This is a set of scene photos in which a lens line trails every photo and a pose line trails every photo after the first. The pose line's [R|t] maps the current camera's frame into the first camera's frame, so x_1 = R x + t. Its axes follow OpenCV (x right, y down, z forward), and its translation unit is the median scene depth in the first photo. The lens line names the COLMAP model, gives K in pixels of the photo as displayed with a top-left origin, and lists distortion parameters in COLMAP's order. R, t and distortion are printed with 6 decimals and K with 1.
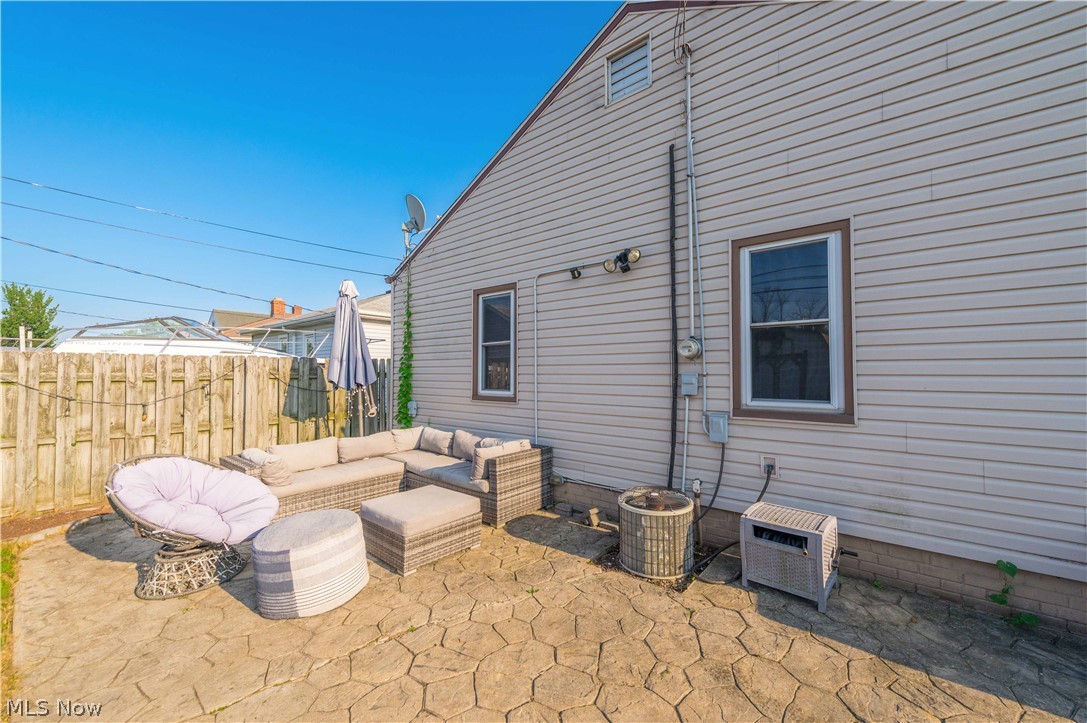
lens RADIAL K [[424.2, 0, 542.5], [0, 424.2, 360.8], [0, 0, 1]] dist [0.000541, 0.000037]
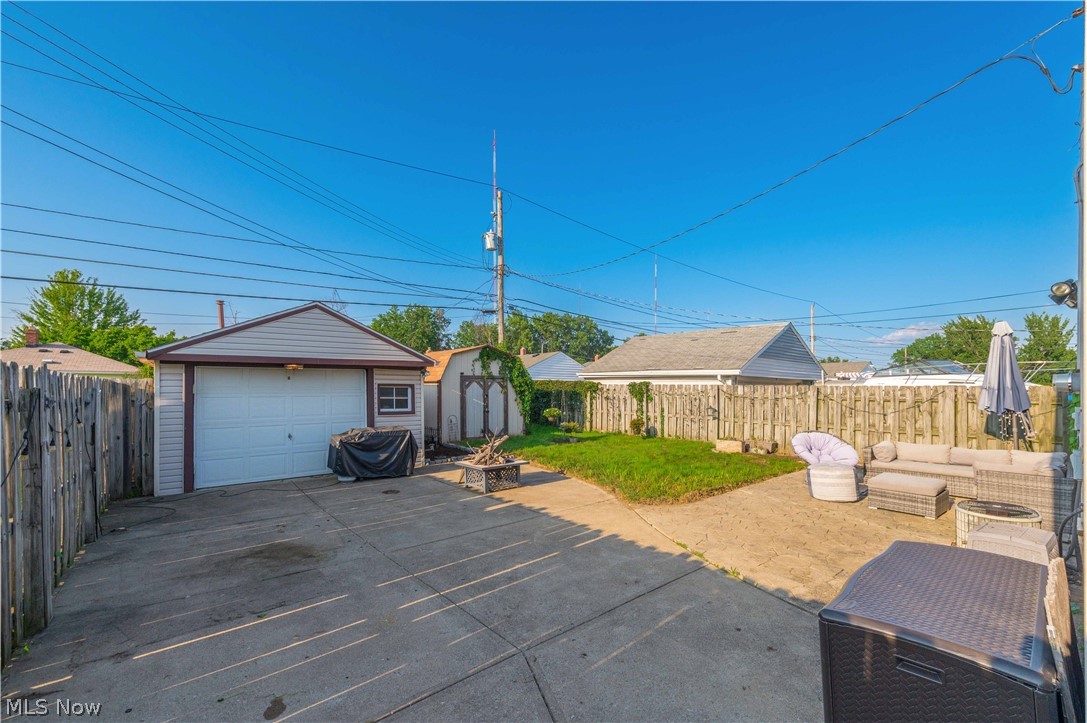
lens RADIAL K [[435.6, 0, 575.1], [0, 435.6, 388.4], [0, 0, 1]] dist [0.018305, -0.001875]
pose [[-0.162855, 0.000194, -0.986650, 1.029624], [0.017058, 0.999851, -0.002619, -0.021272], [0.986503, -0.017257, -0.162834, 0.024652]]
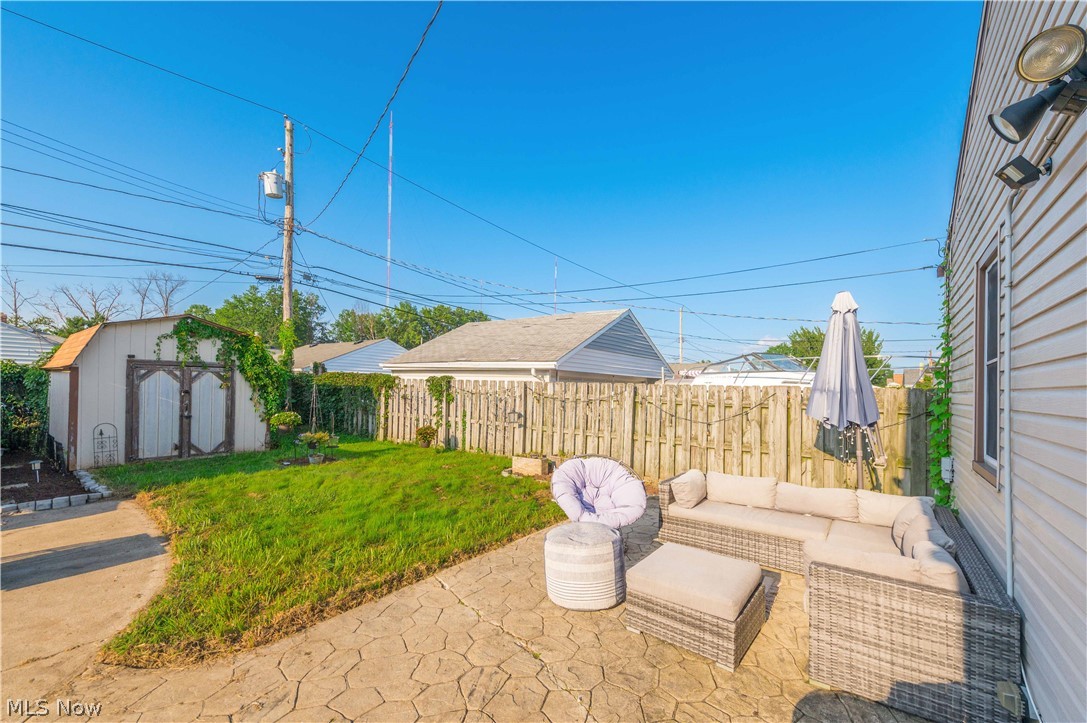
lens RADIAL K [[435.6, 0, 574.0], [0, 435.6, 386.4], [0, 0, 1]] dist [0.018305, -0.001875]
pose [[0.074488, 0.000353, -0.997222, 0.353111], [0.002549, 0.999997, 0.000544, -0.013045], [0.997219, -0.002582, 0.074487, 0.464037]]
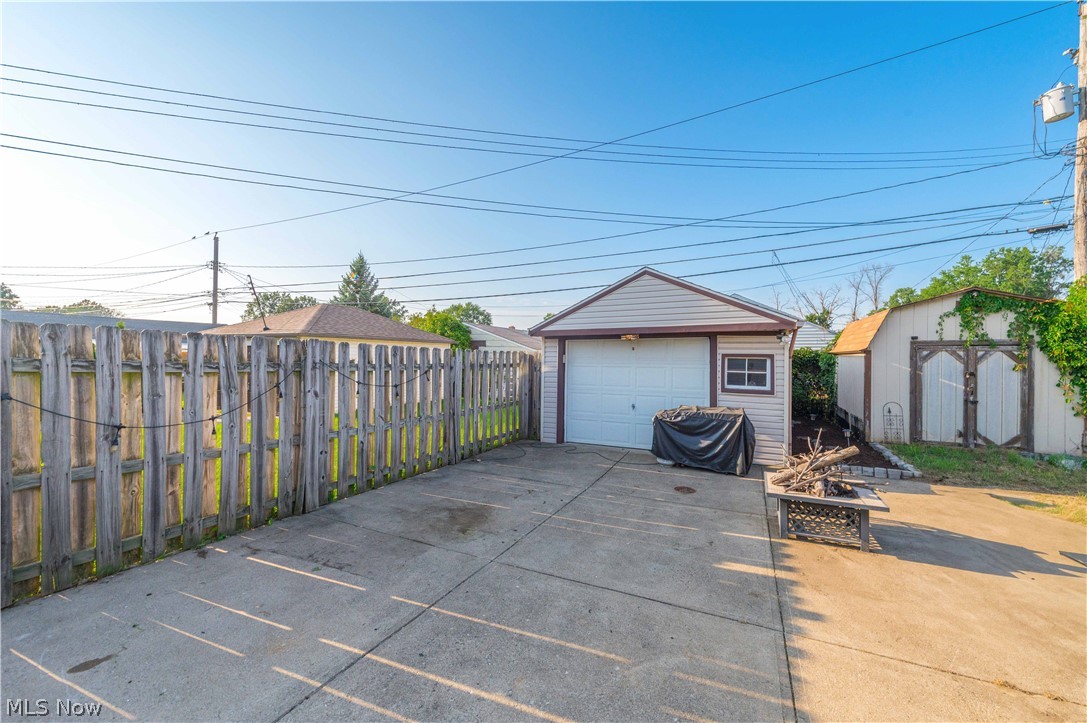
lens RADIAL K [[435.6, 0, 543.4], [0, 435.6, 360.0], [0, 0, 1]] dist [0.018305, -0.001875]
pose [[-0.968041, -0.008511, -0.250649, 0.354473], [-0.004758, 0.999867, -0.015574, -0.012777], [0.250748, -0.013883, -0.967953, 0.196643]]
